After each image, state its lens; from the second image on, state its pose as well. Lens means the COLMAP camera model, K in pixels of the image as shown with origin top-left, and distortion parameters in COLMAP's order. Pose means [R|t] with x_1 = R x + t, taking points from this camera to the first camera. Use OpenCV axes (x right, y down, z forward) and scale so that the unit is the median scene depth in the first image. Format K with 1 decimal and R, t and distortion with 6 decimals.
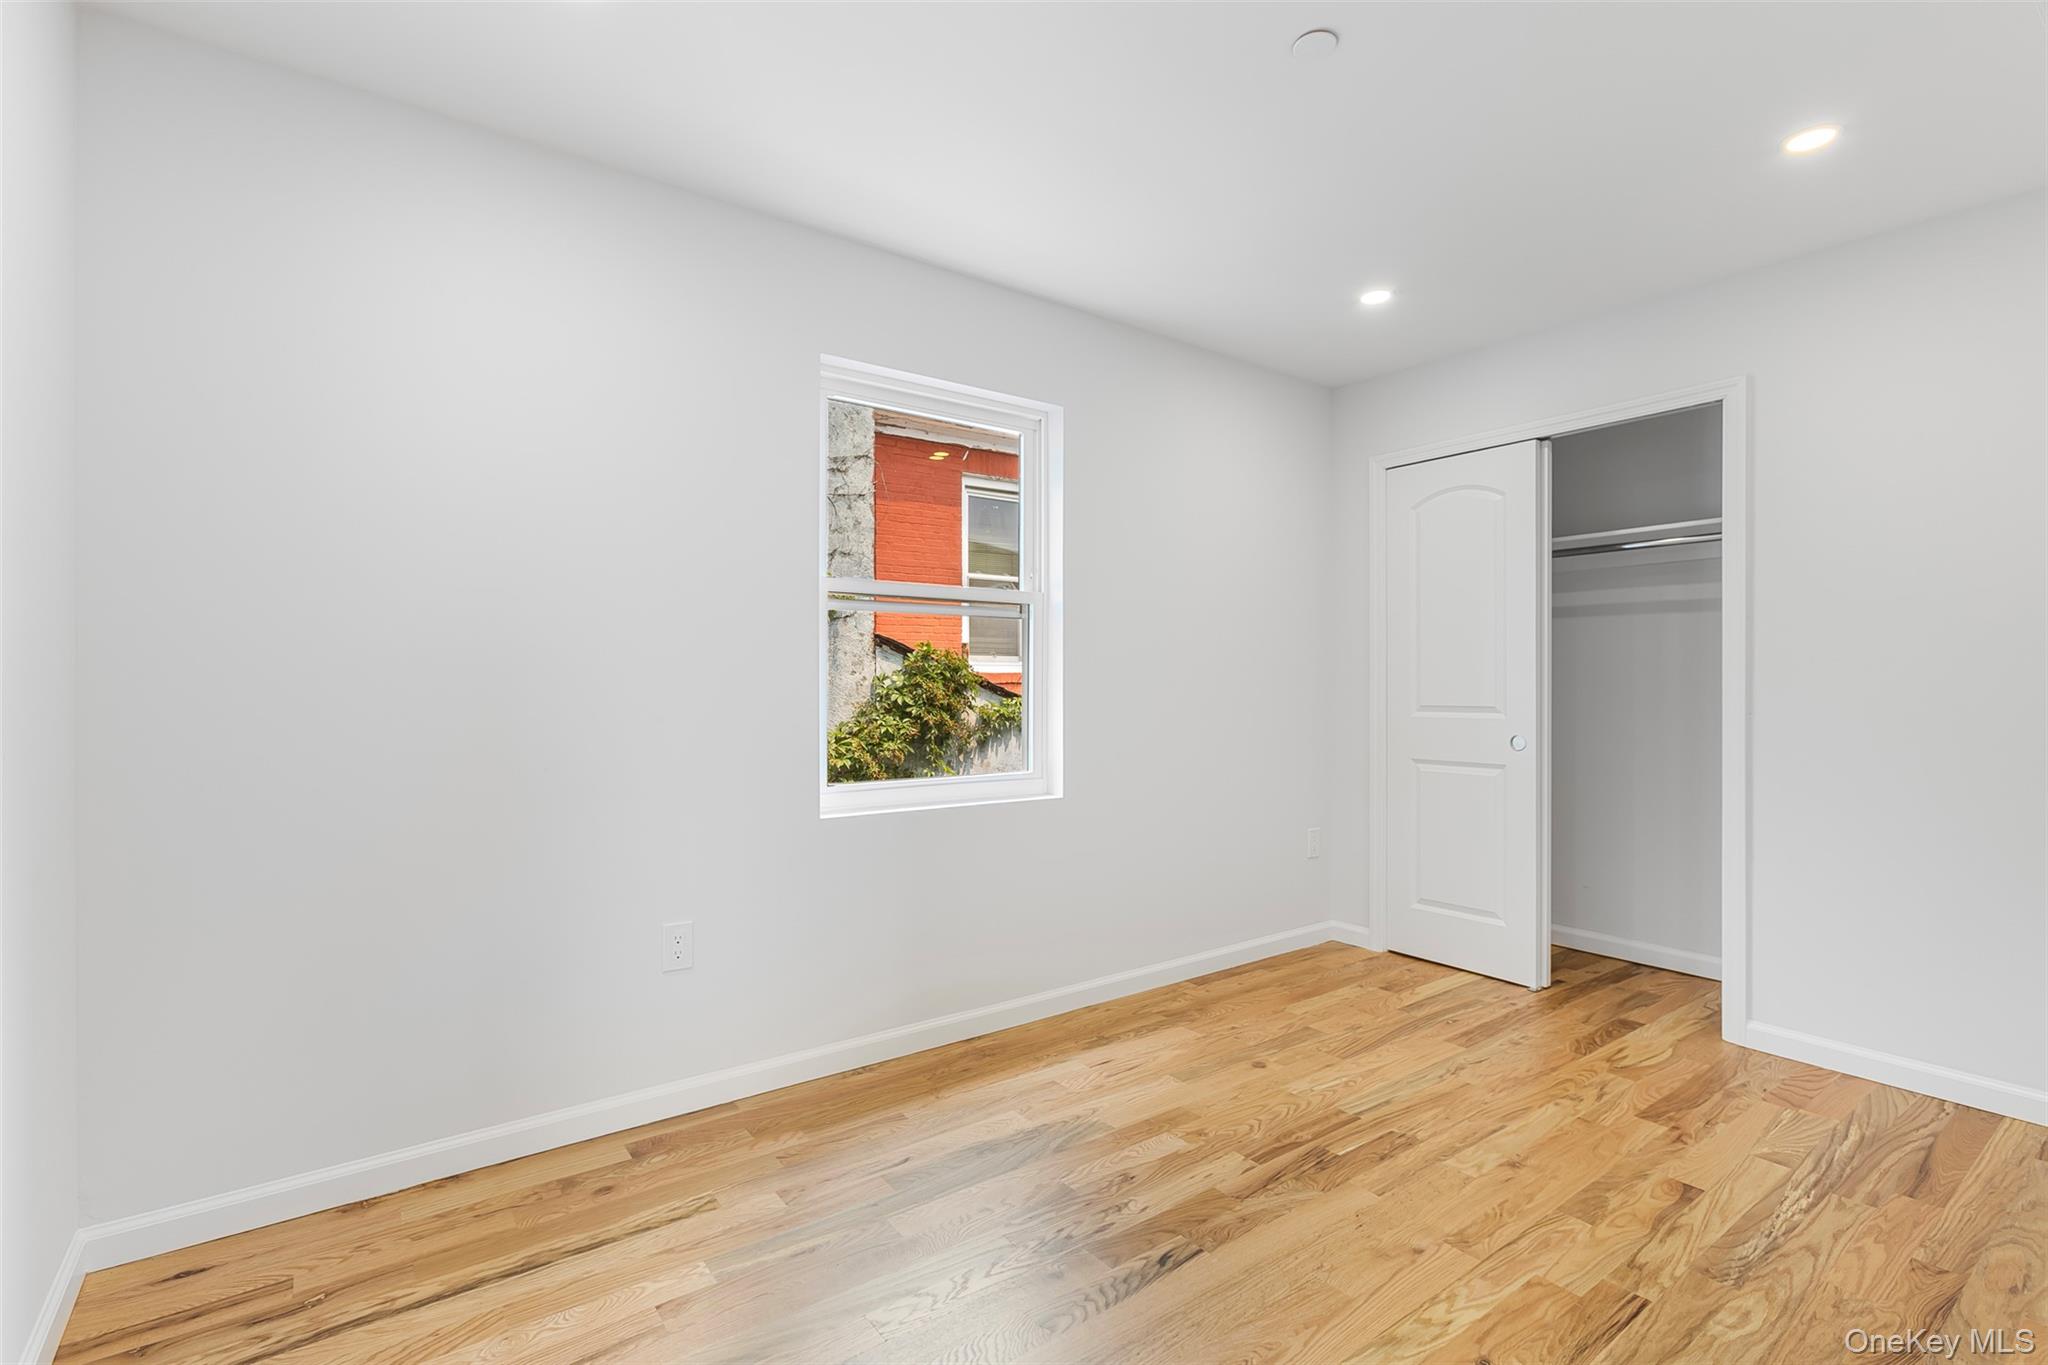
lens RADIAL K [[949.6, 0, 1024.0], [0, 949.6, 682.5], [0, 0, 1]] dist [0.000041, -0.000075]
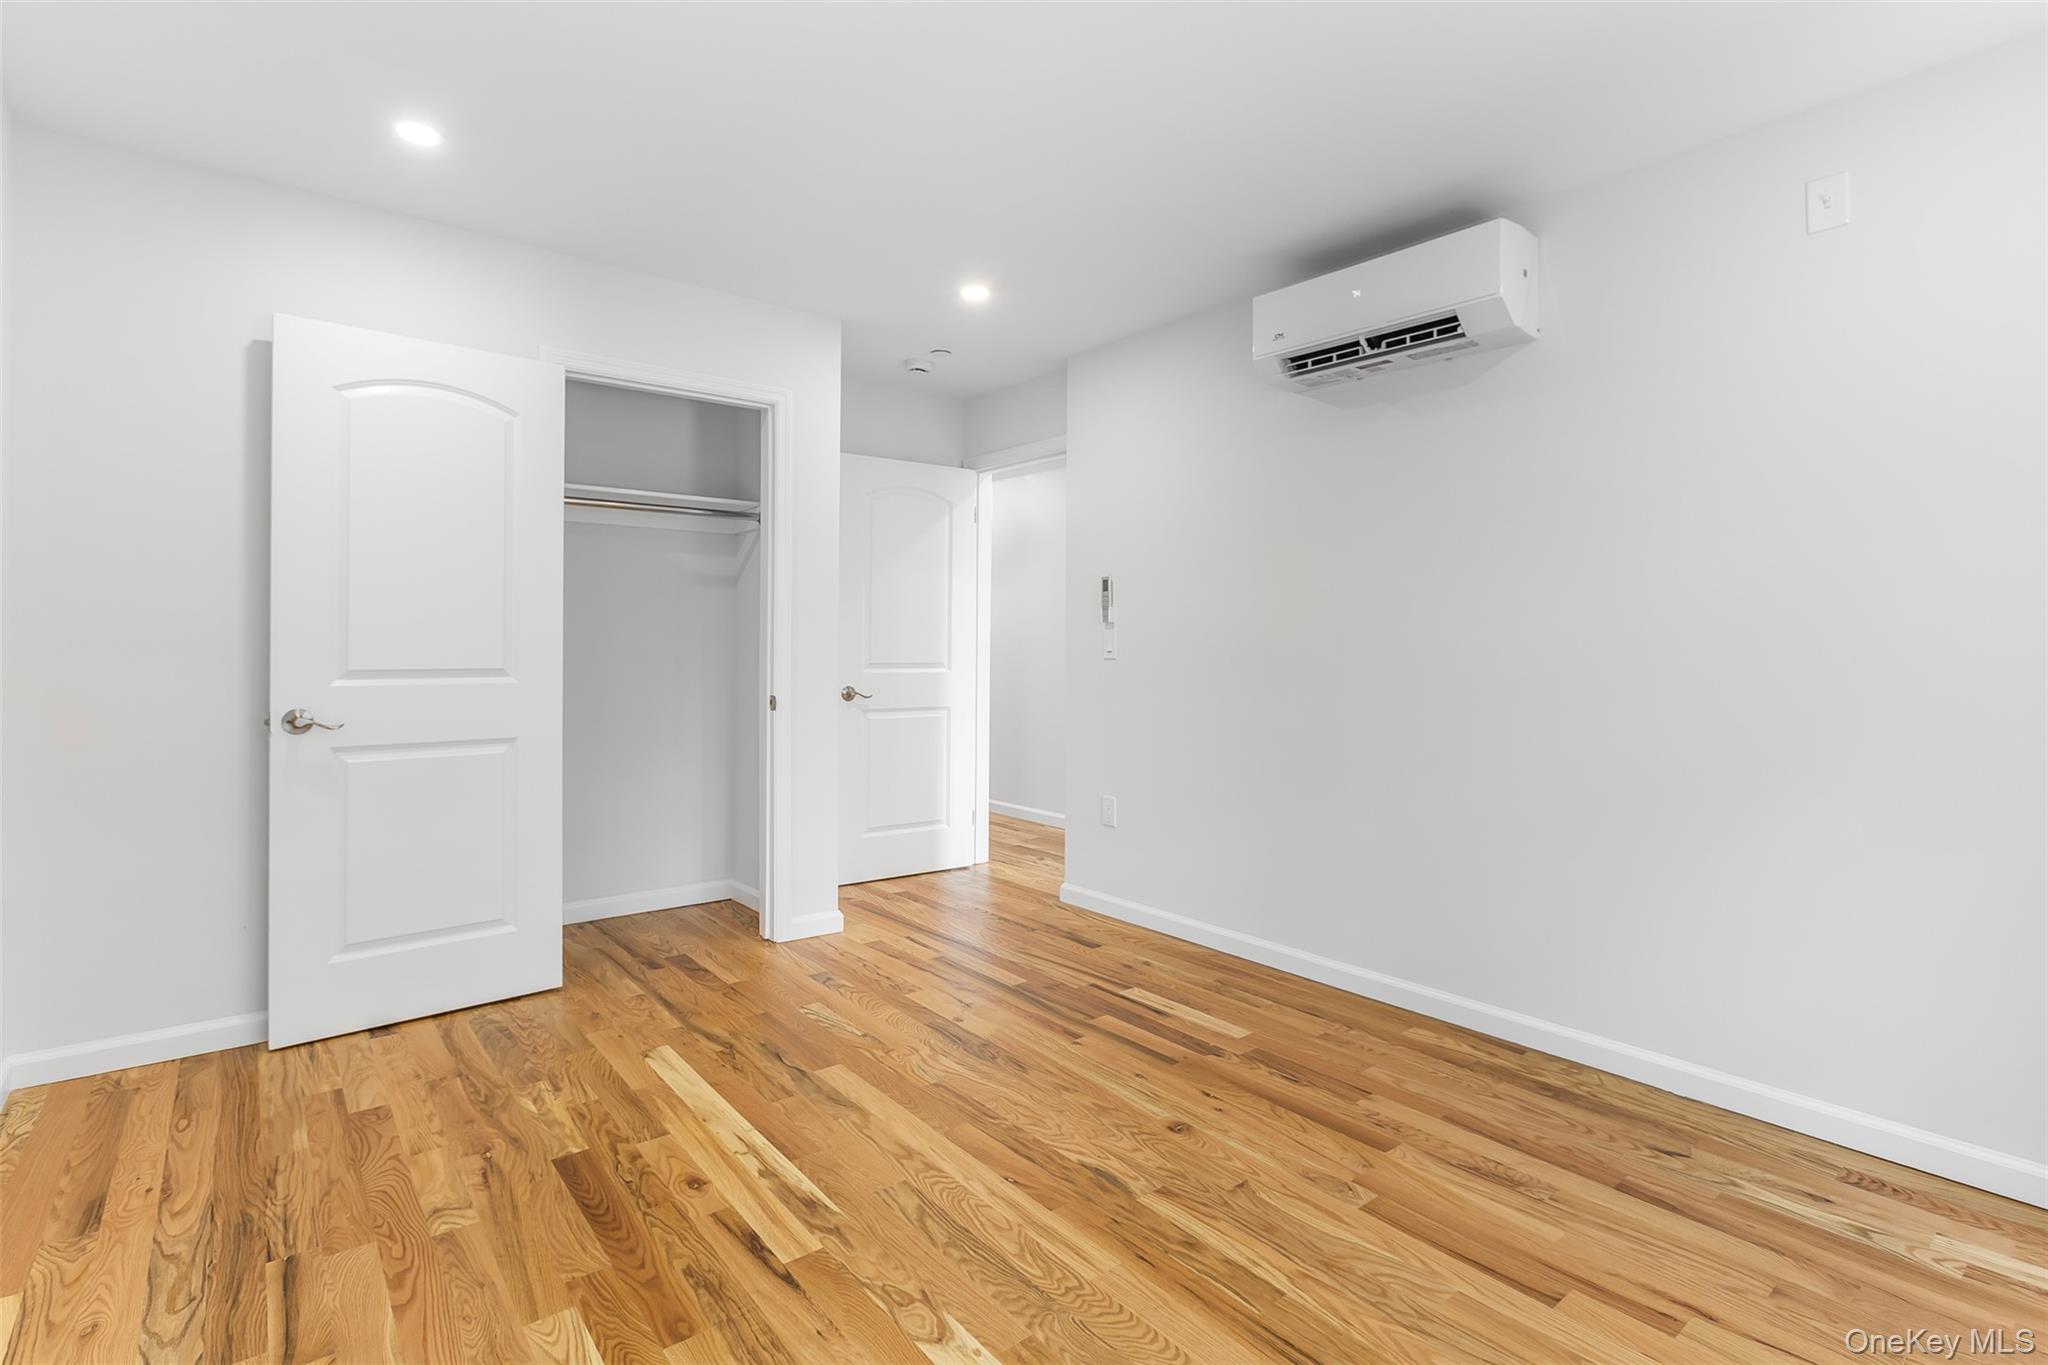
lens RADIAL K [[919.2, 0, 1024.1], [0, 919.2, 627.7], [0, 0, 1]] dist [0.000034, -0.000092]
pose [[-0.068660, 0.029332, 0.997209, -0.339673], [-0.005075, 0.999544, -0.029750, 0.011172], [-0.997627, -0.007103, -0.068480, 0.604416]]
